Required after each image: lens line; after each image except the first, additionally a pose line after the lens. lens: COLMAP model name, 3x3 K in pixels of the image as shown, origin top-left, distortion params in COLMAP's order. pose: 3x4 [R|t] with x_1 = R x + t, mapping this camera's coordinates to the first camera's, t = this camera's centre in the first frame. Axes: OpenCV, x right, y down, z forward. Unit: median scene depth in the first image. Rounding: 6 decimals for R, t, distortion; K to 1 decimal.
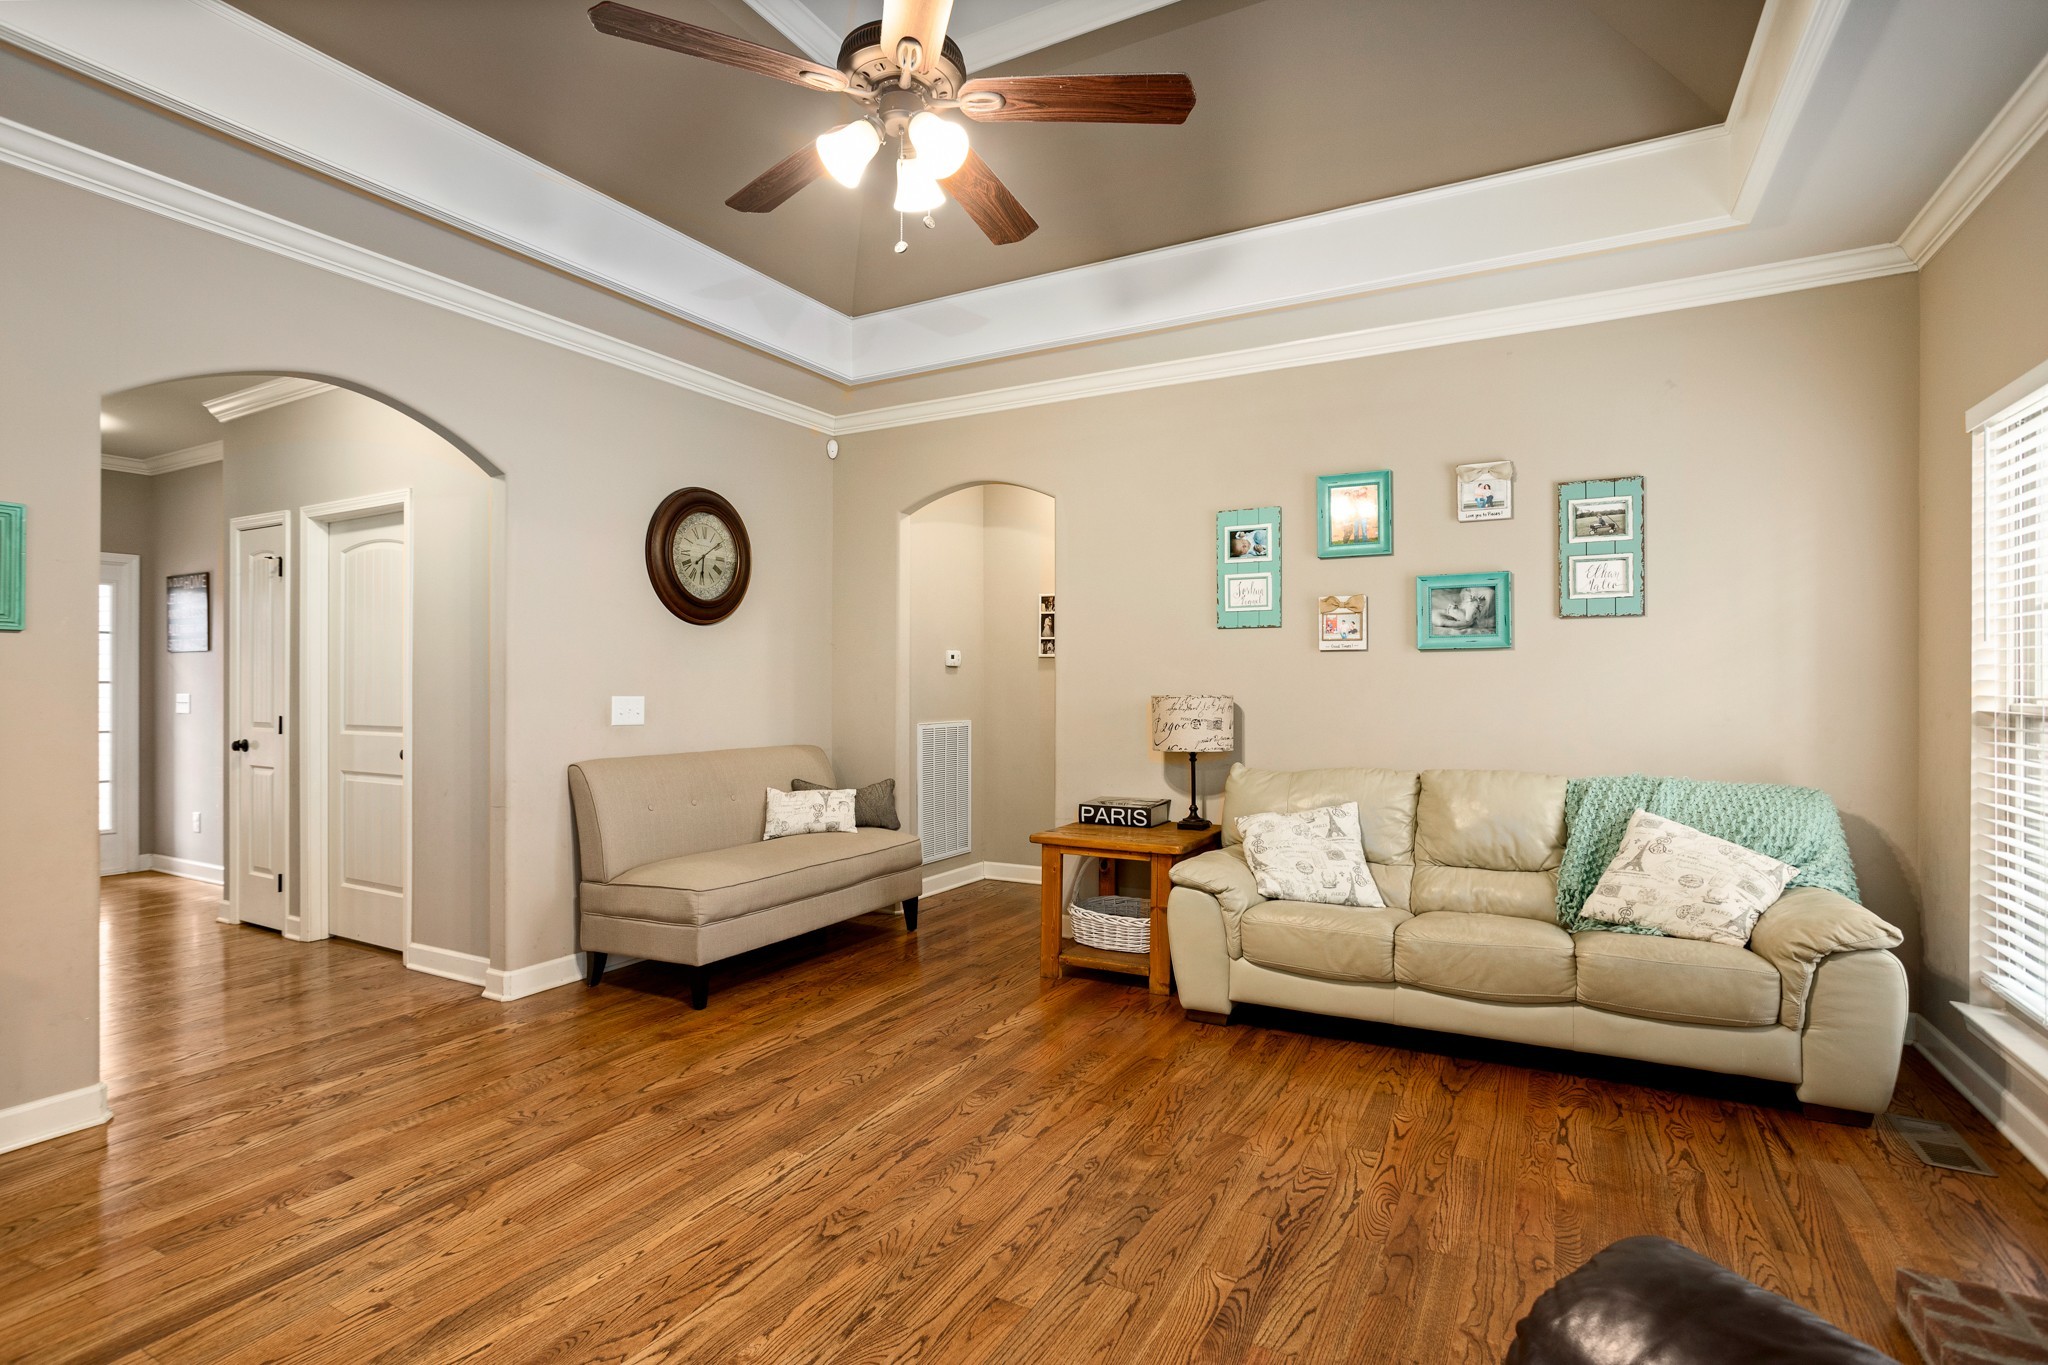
lens RADIAL K [[988.6, 0, 1033.4], [0, 988.6, 684.1], [0, 0, 1]] dist [-0.039966, 0.011828]
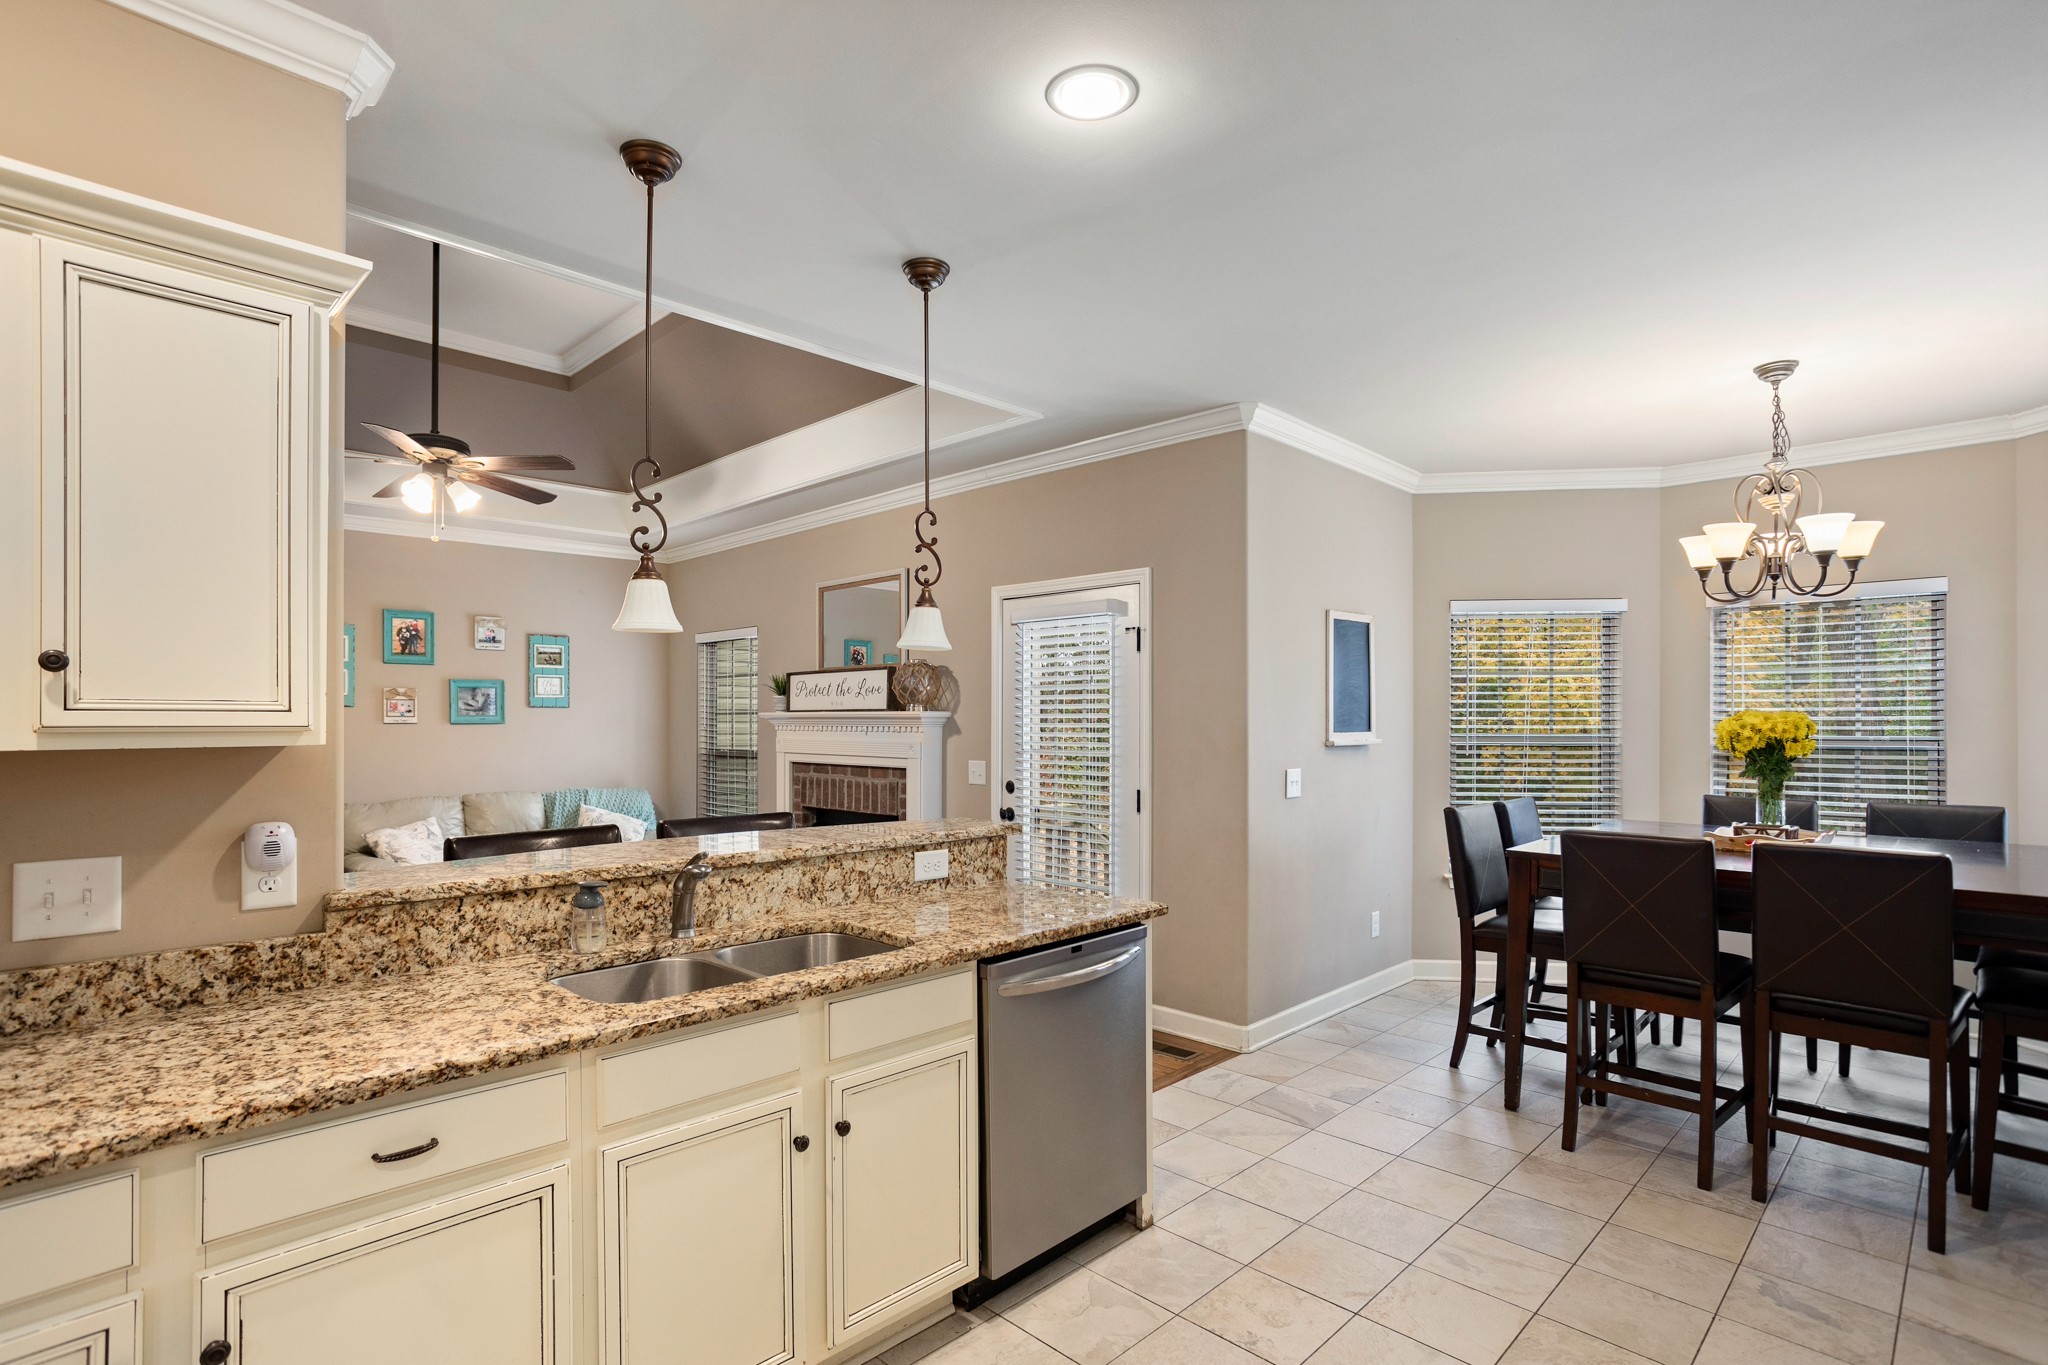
lens RADIAL K [[988.6, 0, 984.5], [0, 988.6, 723.1], [0, 0, 1]] dist [-0.039966, 0.011828]
pose [[0.312561, -0.000148, 0.949898, -1.011749], [-0.000803, 1.000000, 0.000420, -0.041793], [-0.949898, -0.000894, 0.312560, -0.419990]]
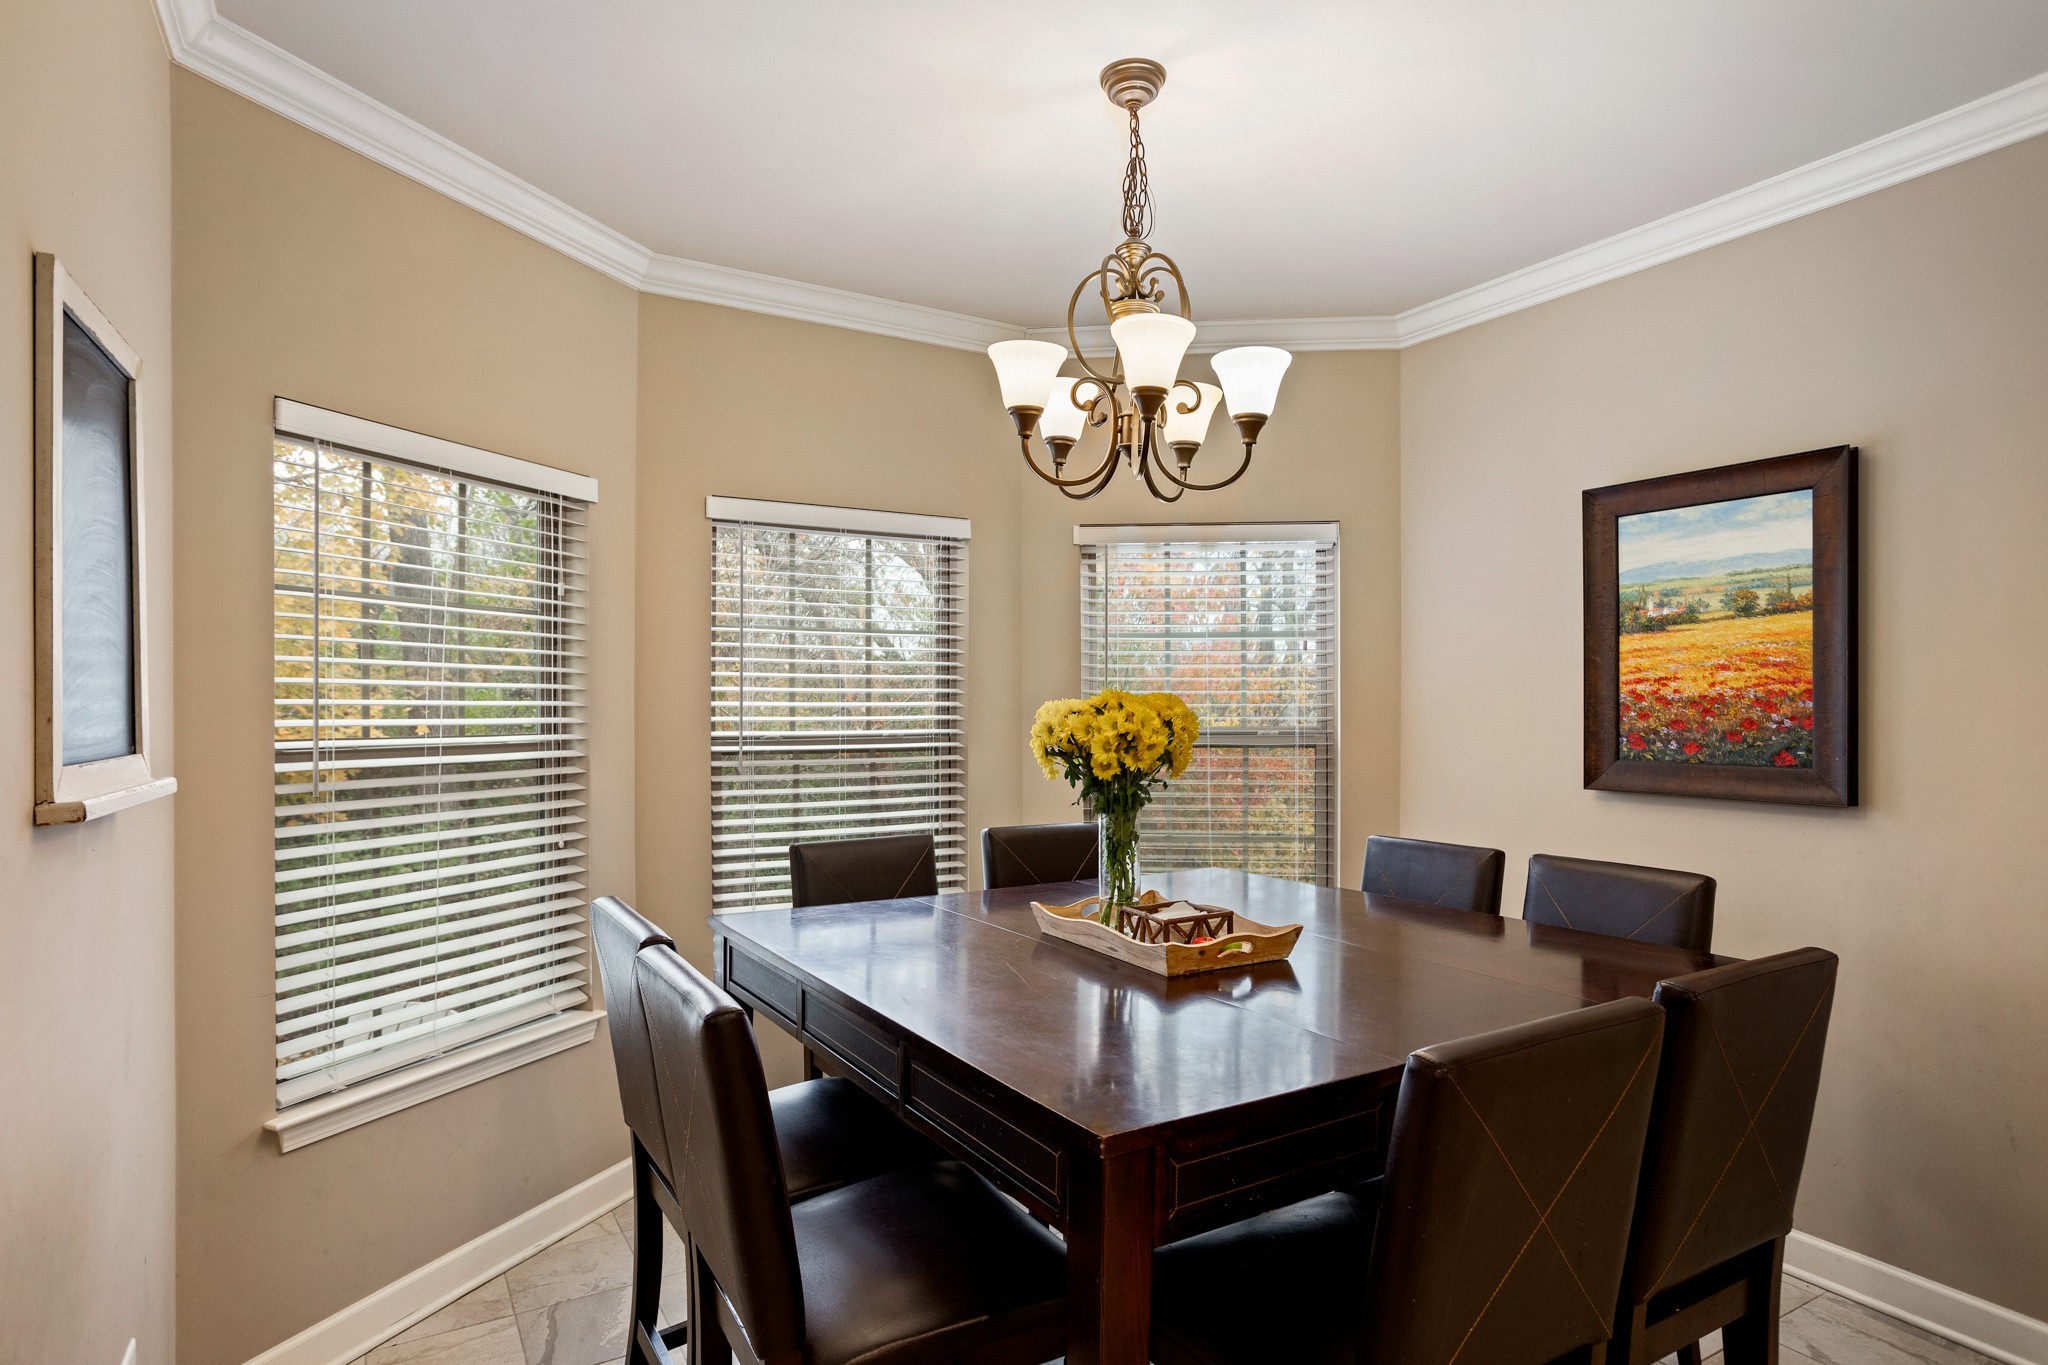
lens RADIAL K [[1108.2, 0, 1021.5], [0, 1108.2, 689.5], [0, 0, 1]] dist [-0.002278, -0.000452]
pose [[-0.855726, -0.002088, 0.517425, -0.102703], [-0.004798, 0.999981, -0.003901, -0.052783], [-0.517407, -0.005821, -0.855720, -0.306454]]
